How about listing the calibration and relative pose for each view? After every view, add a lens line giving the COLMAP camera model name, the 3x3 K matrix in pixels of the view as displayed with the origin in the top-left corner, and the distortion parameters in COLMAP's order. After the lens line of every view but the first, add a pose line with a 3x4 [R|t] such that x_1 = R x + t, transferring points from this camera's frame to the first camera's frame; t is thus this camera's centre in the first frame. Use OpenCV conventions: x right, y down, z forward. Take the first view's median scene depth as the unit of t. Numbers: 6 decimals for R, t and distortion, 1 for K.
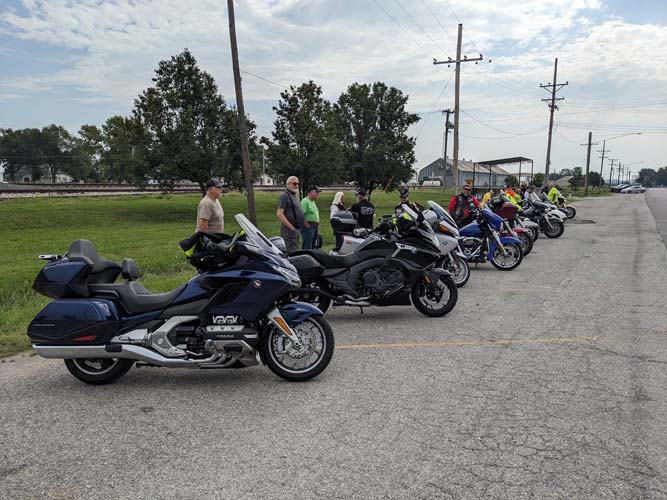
lens RADIAL K [[527.8, 0, 333.1], [0, 527.8, 243.1], [0, 0, 1]] dist [0.041395, -0.065906]
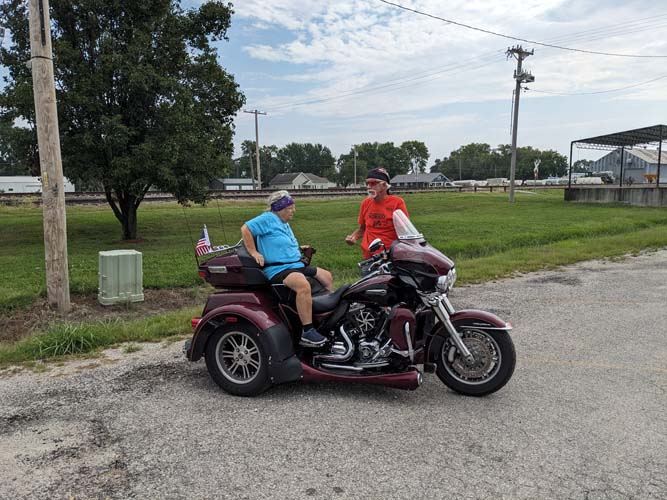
lens RADIAL K [[527.8, 0, 305.7], [0, 527.8, 271.4], [0, 0, 1]] dist [0.041395, -0.065906]
pose [[0.926340, 0.039334, -0.374630, 0.580016], [-0.021810, 0.998465, 0.050903, -0.105013], [0.376058, -0.038982, 0.925776, 1.005355]]
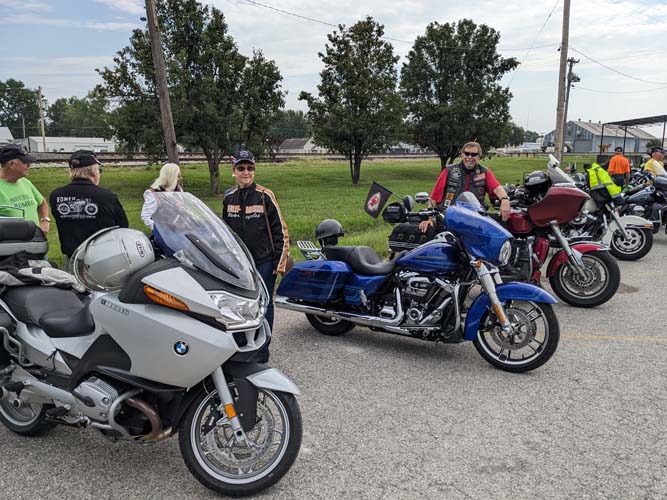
lens RADIAL K [[527.8, 0, 329.3], [0, 527.8, 250.0], [0, 0, 1]] dist [0.041395, -0.065906]
pose [[0.974028, 0.034972, -0.223711, 0.119650], [-0.018925, 0.997117, 0.073478, -0.025298], [0.225636, -0.067336, 0.971882, 0.258430]]
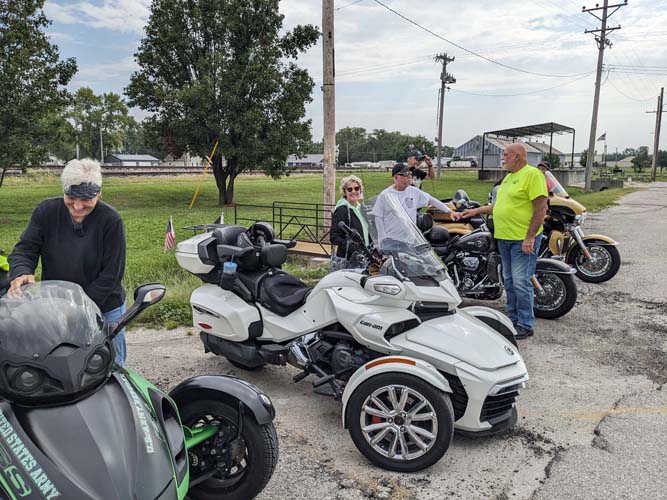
lens RADIAL K [[527.8, 0, 327.1], [0, 527.8, 243.9], [0, 0, 1]] dist [0.041395, -0.065906]
pose [[0.994301, 0.012948, -0.105816, 0.363682], [-0.009345, 0.999362, 0.034479, -0.080728], [0.106195, -0.033294, 0.993788, 0.774910]]
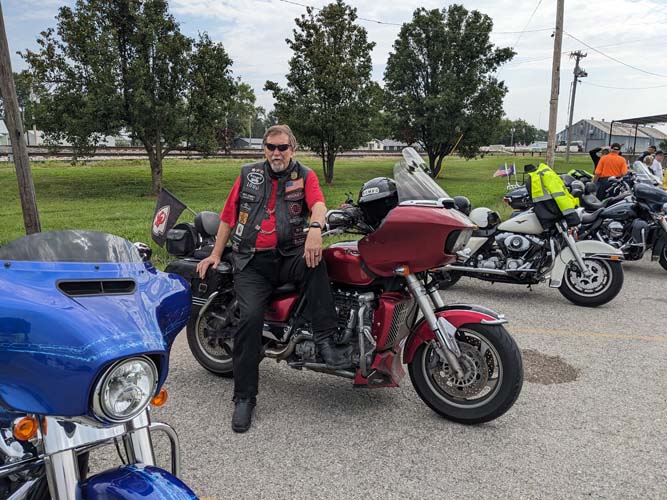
lens RADIAL K [[527.8, 0, 324.7], [0, 527.8, 246.3], [0, 0, 1]] dist [0.041395, -0.065906]
pose [[0.966862, 0.048941, -0.250564, 0.172810], [-0.031716, 0.996876, 0.072330, -0.035922], [0.253321, -0.061986, 0.965394, 0.372252]]
